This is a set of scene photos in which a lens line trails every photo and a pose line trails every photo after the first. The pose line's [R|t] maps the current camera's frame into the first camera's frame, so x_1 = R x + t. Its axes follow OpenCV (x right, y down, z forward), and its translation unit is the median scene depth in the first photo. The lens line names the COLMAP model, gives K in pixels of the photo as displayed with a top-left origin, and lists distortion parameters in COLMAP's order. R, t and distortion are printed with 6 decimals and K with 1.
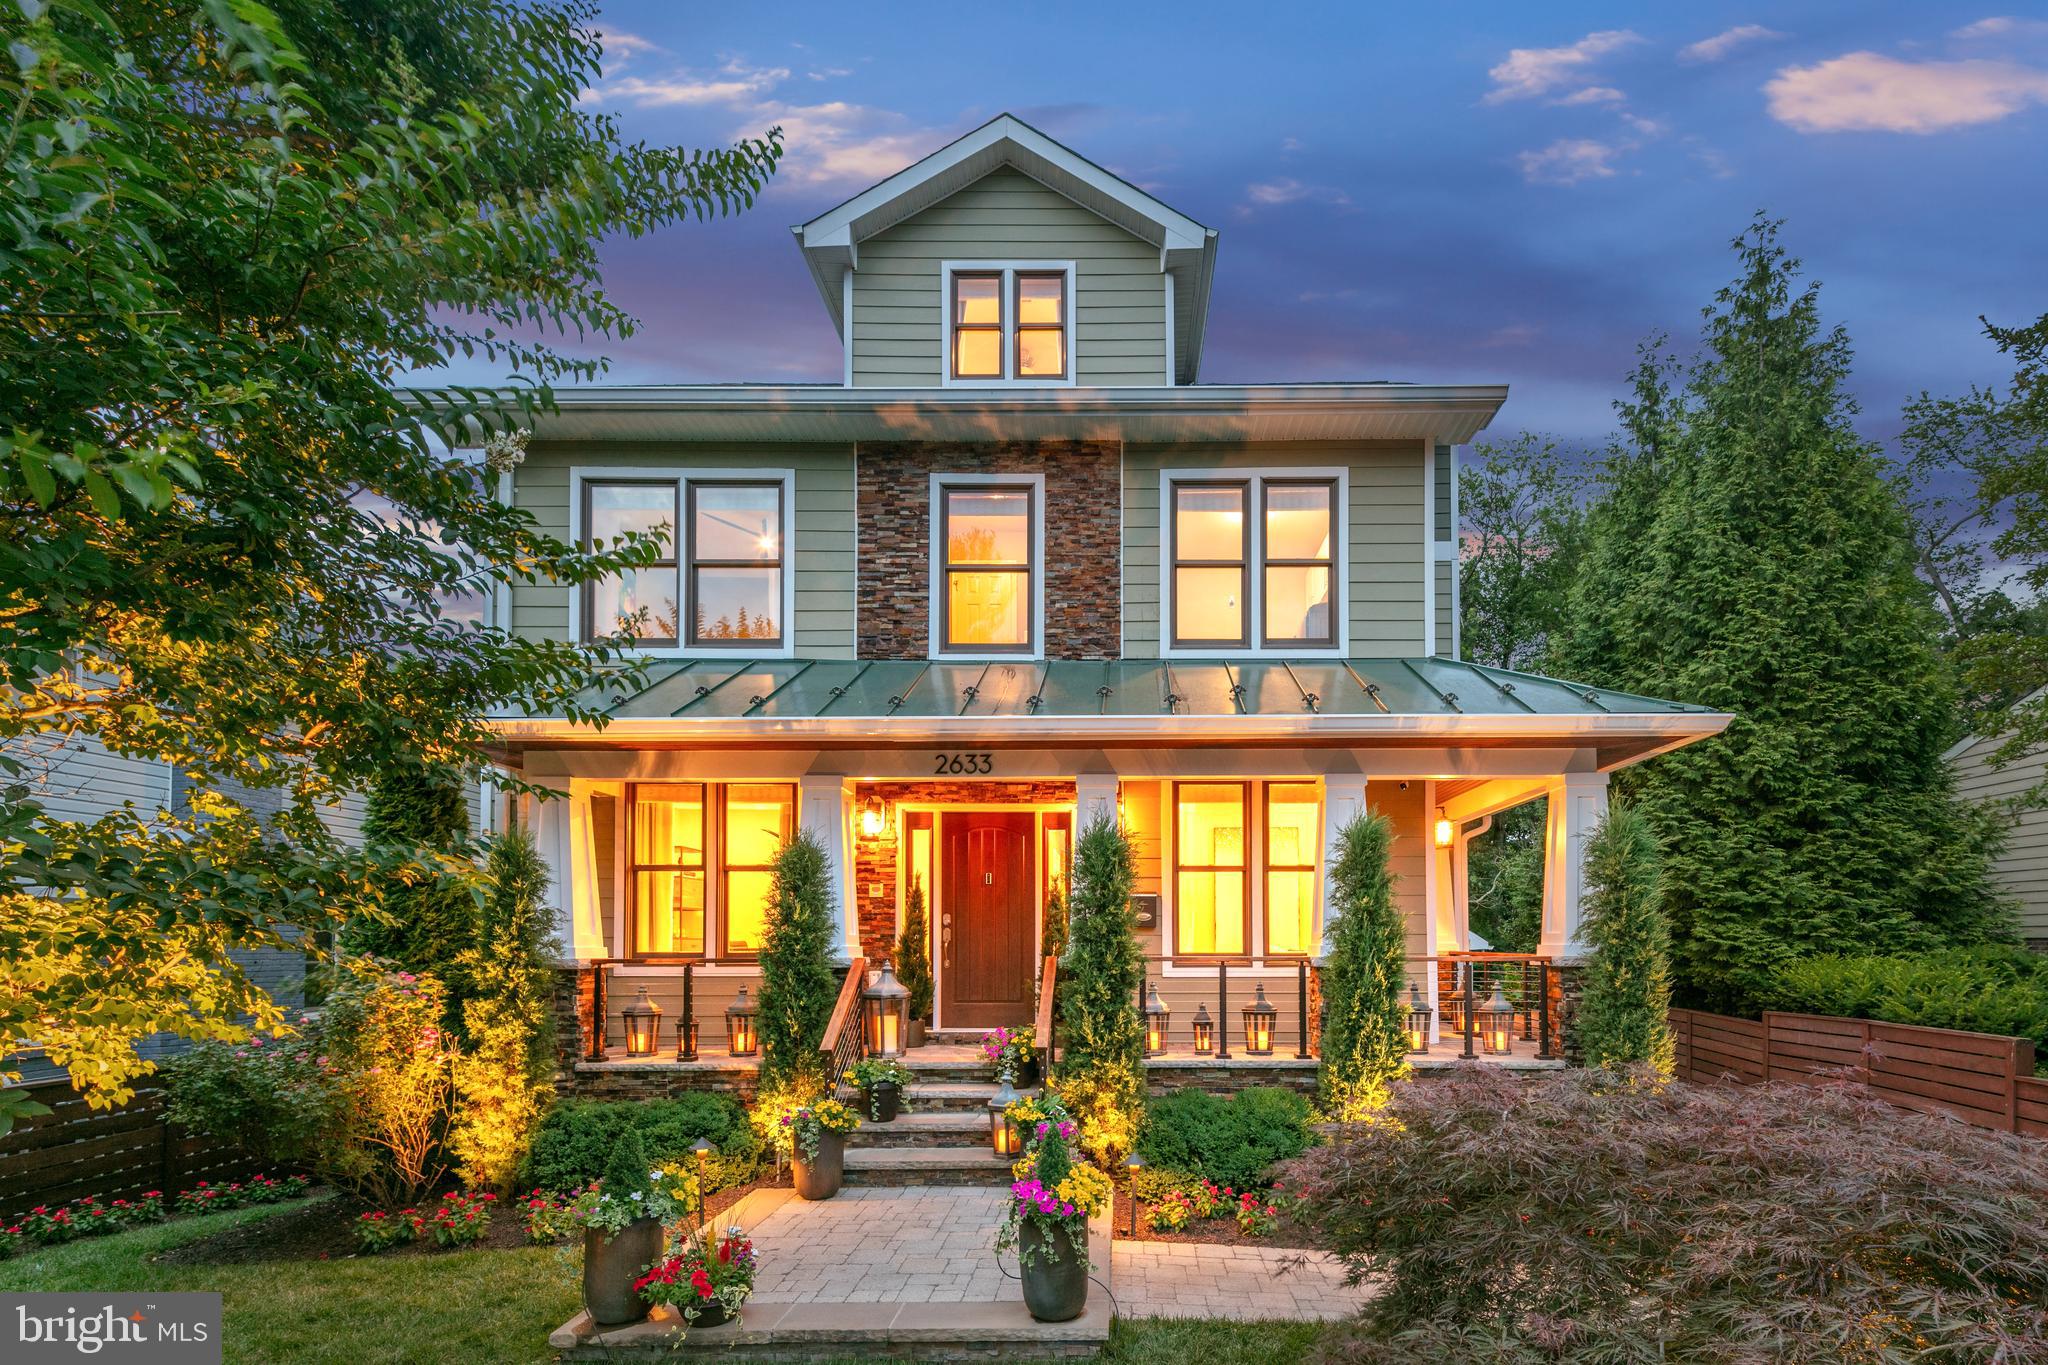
lens RADIAL K [[952.0, 0, 1053.2], [0, 952.0, 730.5], [0, 0, 1]] dist [0.037154, 0.000582]
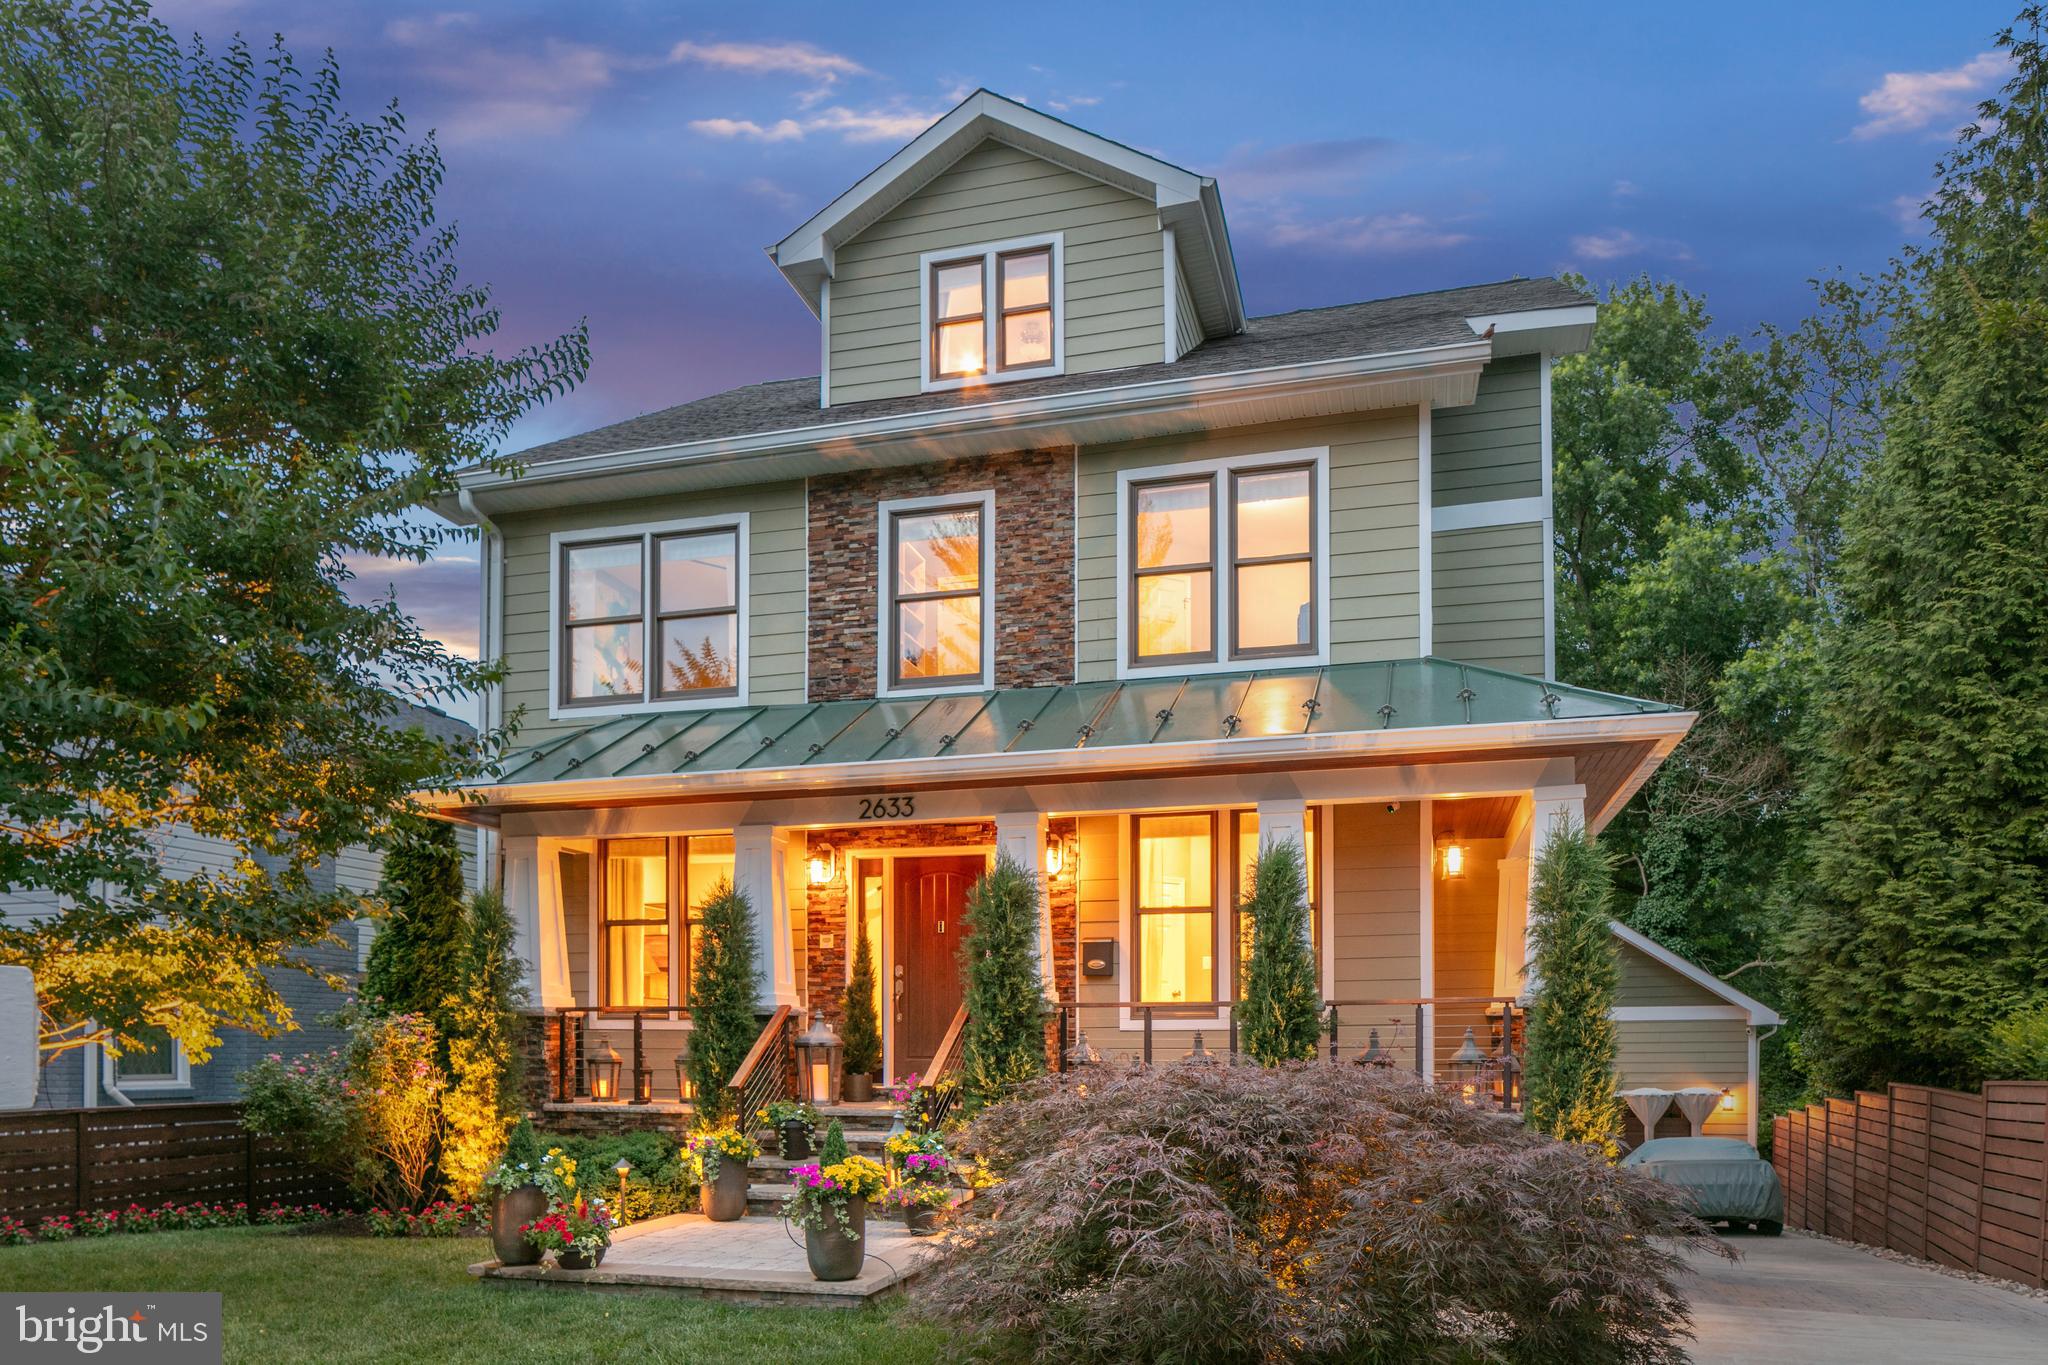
lens RADIAL K [[1480.7, 0, 1021.7], [0, 1480.7, 614.4], [0, 0, 1]] dist [0.003554, -0.009817]
pose [[0.961724, -0.078602, -0.262504, 0.417696], [0.057735, 0.994596, -0.086292, -0.021547], [0.267868, 0.067833, 0.961065, -0.409606]]
